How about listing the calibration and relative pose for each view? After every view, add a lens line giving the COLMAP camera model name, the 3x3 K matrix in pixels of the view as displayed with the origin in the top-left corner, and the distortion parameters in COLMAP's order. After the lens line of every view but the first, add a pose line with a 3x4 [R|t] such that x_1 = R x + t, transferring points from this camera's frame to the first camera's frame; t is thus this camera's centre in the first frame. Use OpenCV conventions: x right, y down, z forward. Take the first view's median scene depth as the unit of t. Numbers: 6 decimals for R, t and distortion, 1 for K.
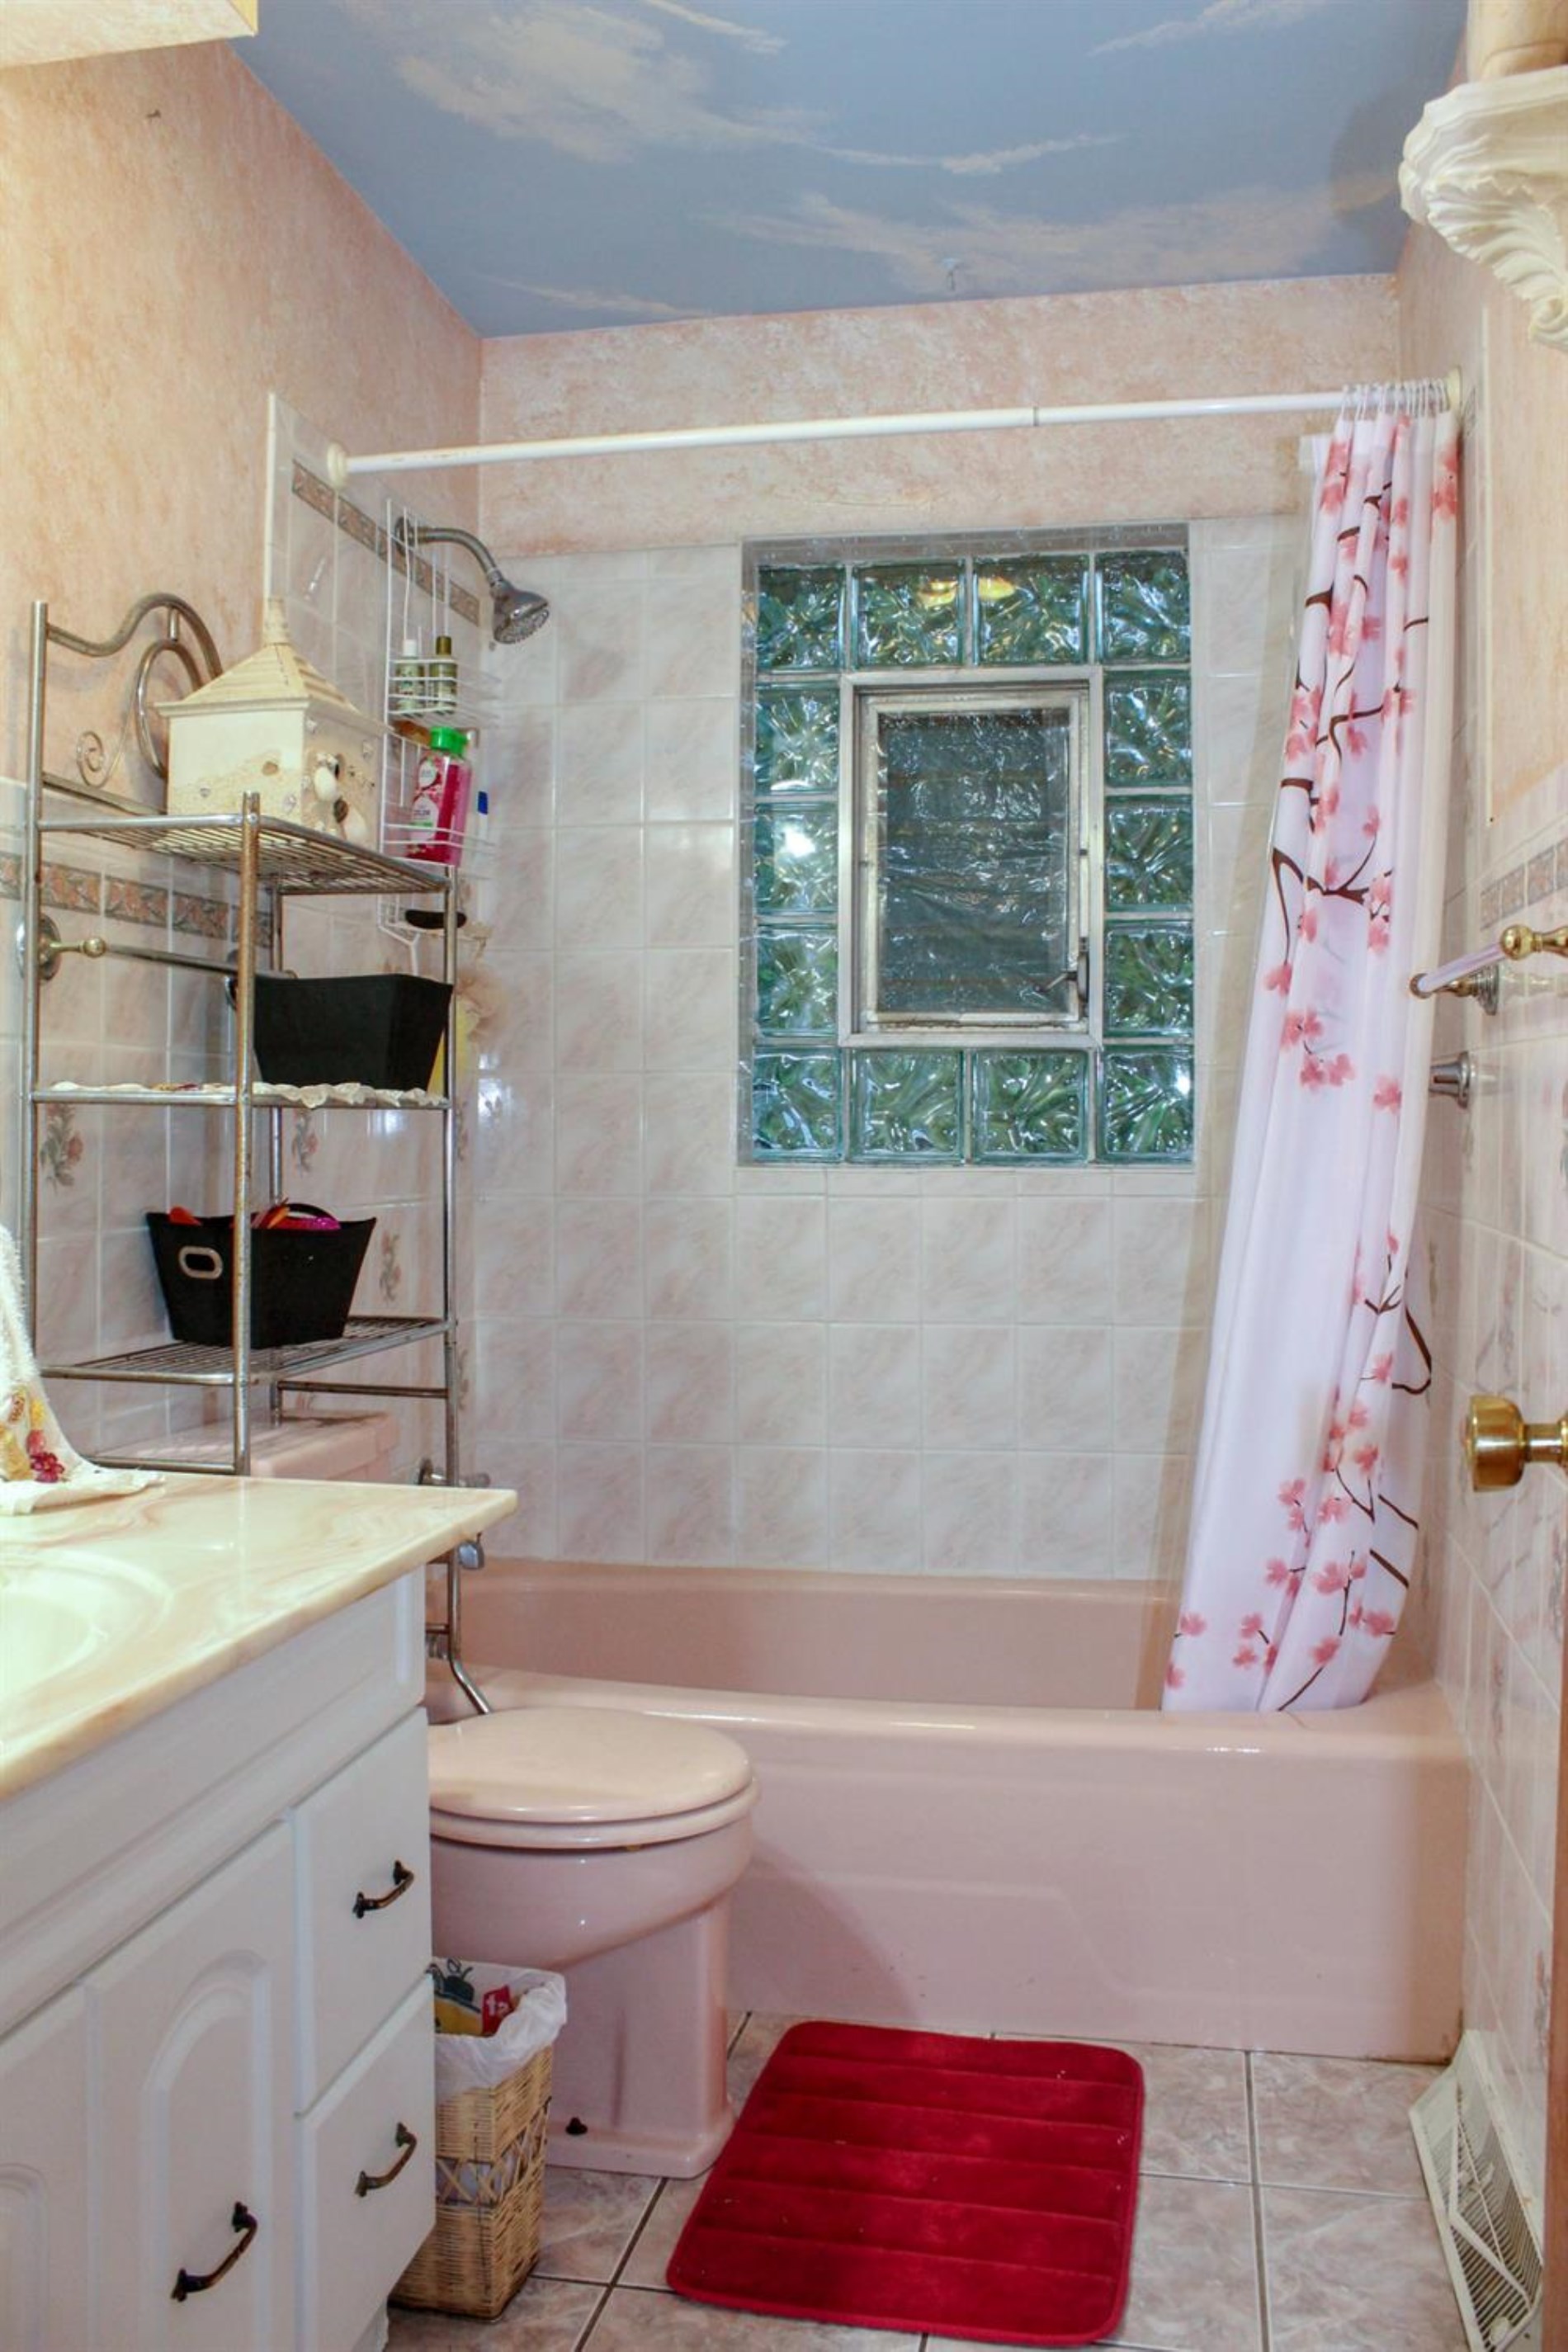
lens RADIAL K [[1974.9, 0, 728.8], [0, 1974.9, 1139.4], [0, 0, 1]] dist [-0.140302, 0.134817]
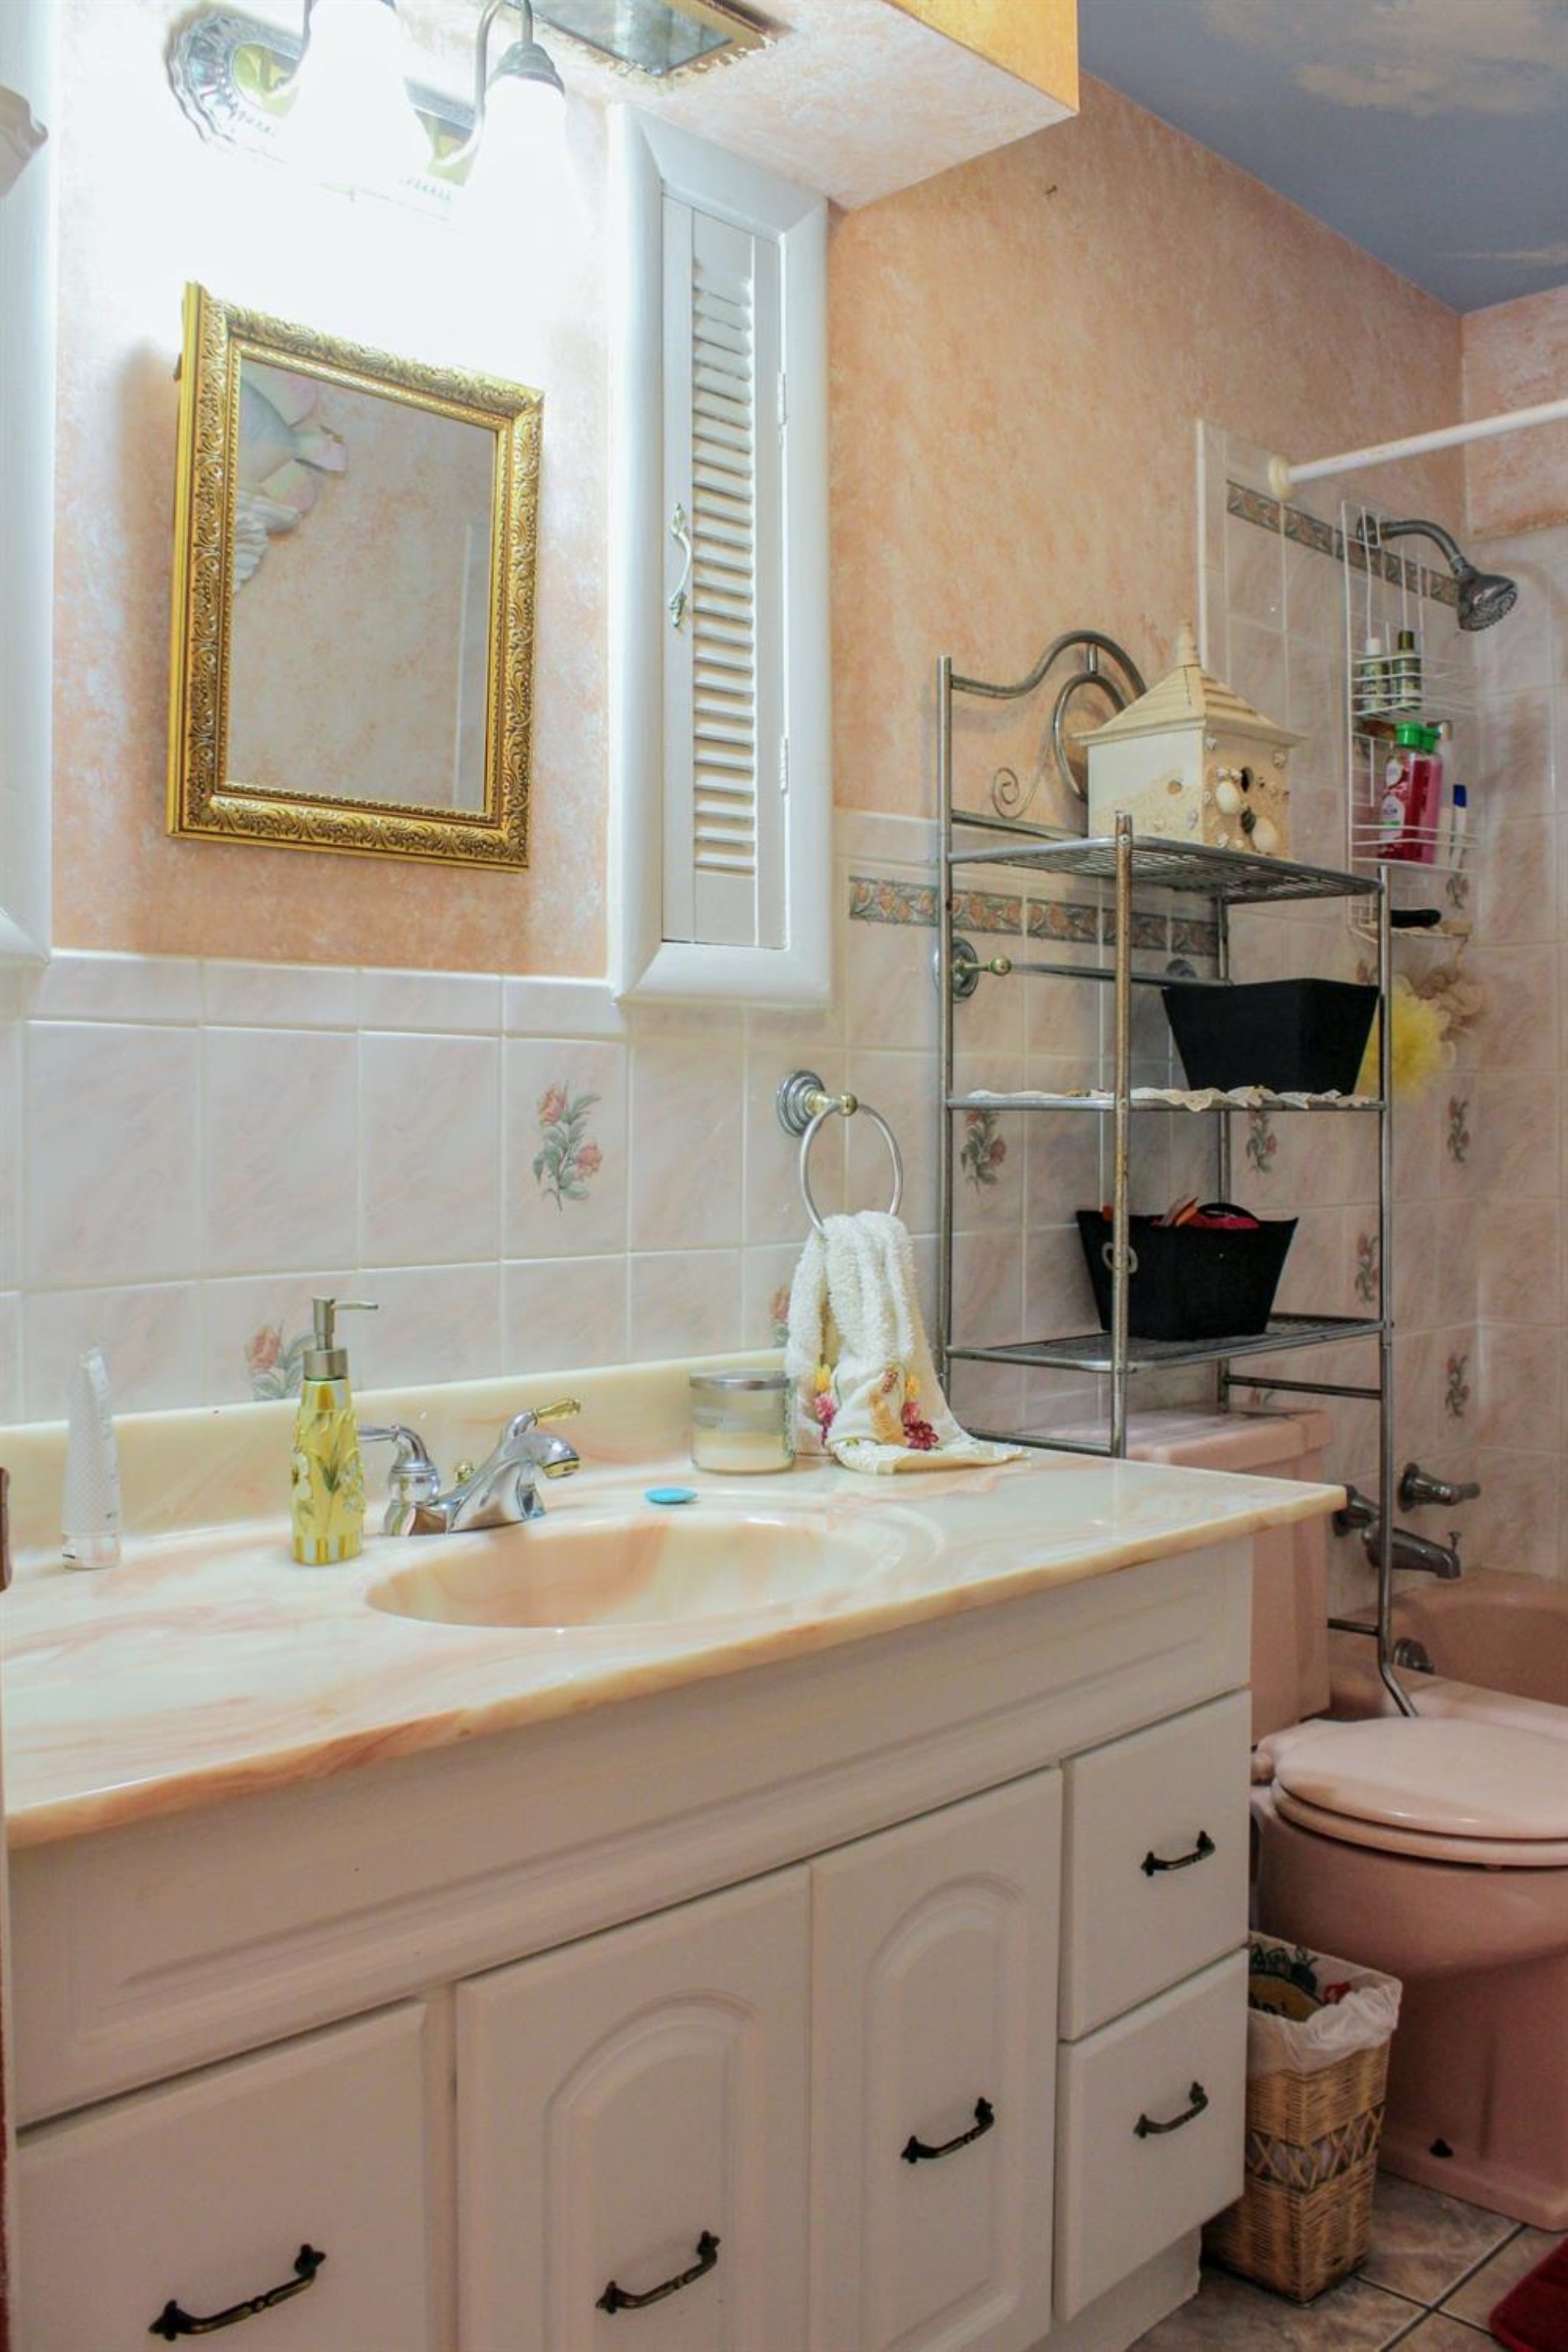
lens RADIAL K [[1974.9, 0, 728.8], [0, 1974.9, 1139.4], [0, 0, 1]] dist [-0.140302, 0.134817]
pose [[0.846213, -0.005182, -0.532820, 0.118934], [0.004601, 0.999986, -0.002418, 0.000357], [0.532825, -0.000405, 0.846225, -0.013733]]
